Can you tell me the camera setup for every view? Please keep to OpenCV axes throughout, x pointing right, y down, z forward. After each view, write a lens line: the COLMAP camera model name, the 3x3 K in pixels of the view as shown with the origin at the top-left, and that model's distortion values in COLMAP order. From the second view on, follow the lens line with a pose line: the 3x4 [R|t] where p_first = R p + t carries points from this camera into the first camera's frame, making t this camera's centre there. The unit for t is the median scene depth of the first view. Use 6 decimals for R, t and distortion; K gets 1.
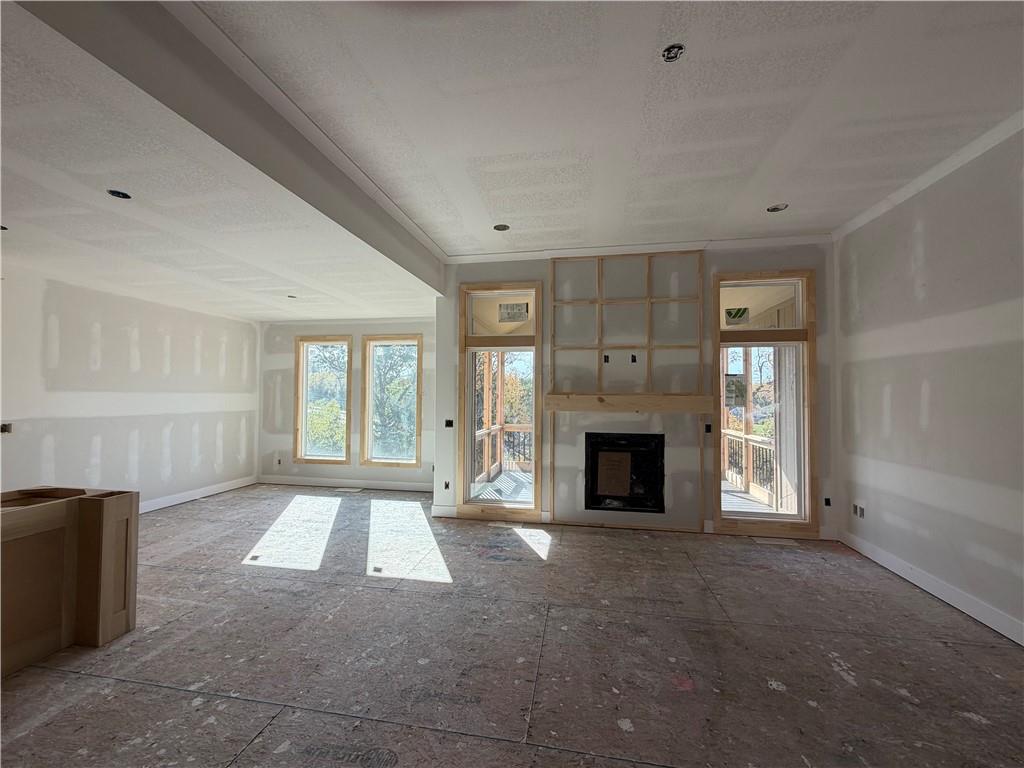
lens RADIAL K [[404.8, 0, 513.7], [0, 404.8, 386.6], [0, 0, 1]] dist [0.001709, 0.000129]
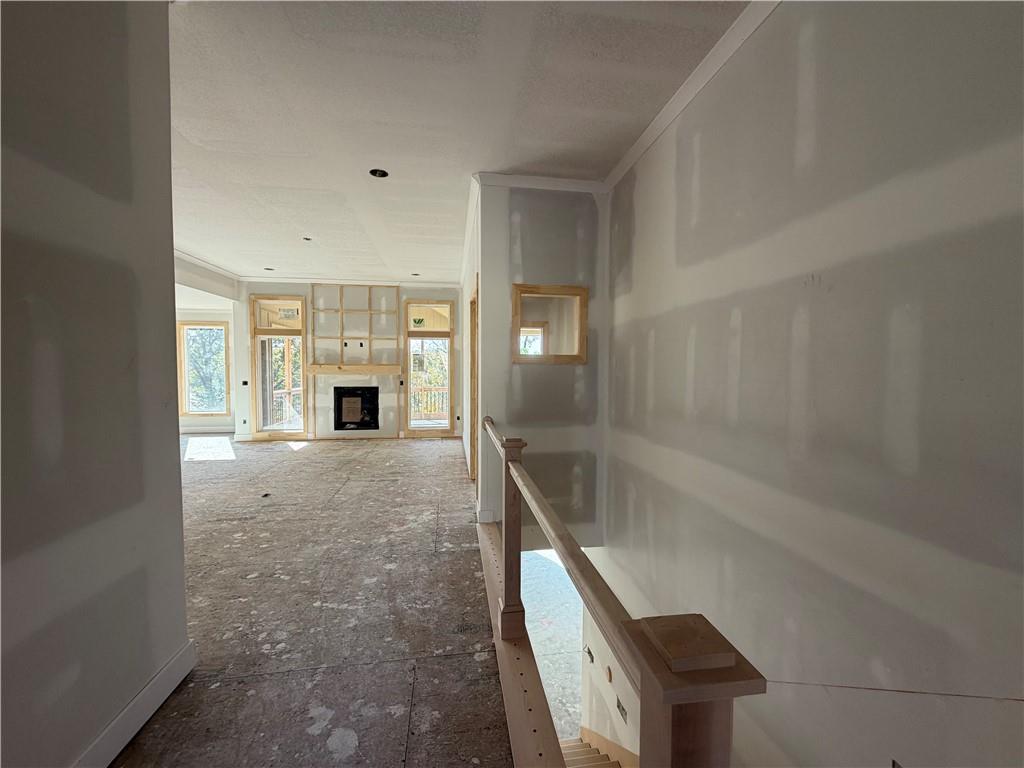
lens RADIAL K [[404.8, 0, 508.6], [0, 404.8, 384.1], [0, 0, 1]] dist [0.001709, 0.000129]
pose [[0.949515, -0.014520, 0.313385, 0.345316], [-0.005606, 0.997984, 0.063224, -0.012540], [-0.313671, -0.061789, 0.947519, -0.883806]]
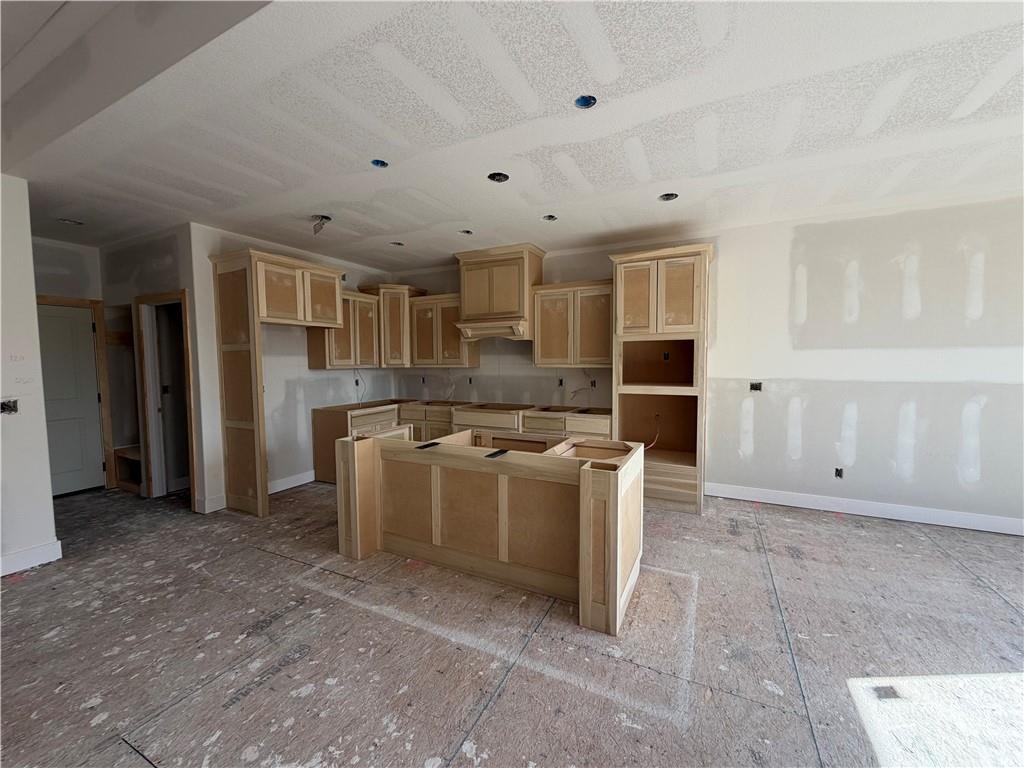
lens RADIAL K [[404.8, 0, 511.3], [0, 404.8, 384.5], [0, 0, 1]] dist [0.001709, 0.000129]
pose [[-0.290529, 0.056639, -0.955188, -0.086764], [0.032002, 0.998263, 0.049460, 0.028199], [0.956331, -0.016199, -0.291837, 0.797352]]
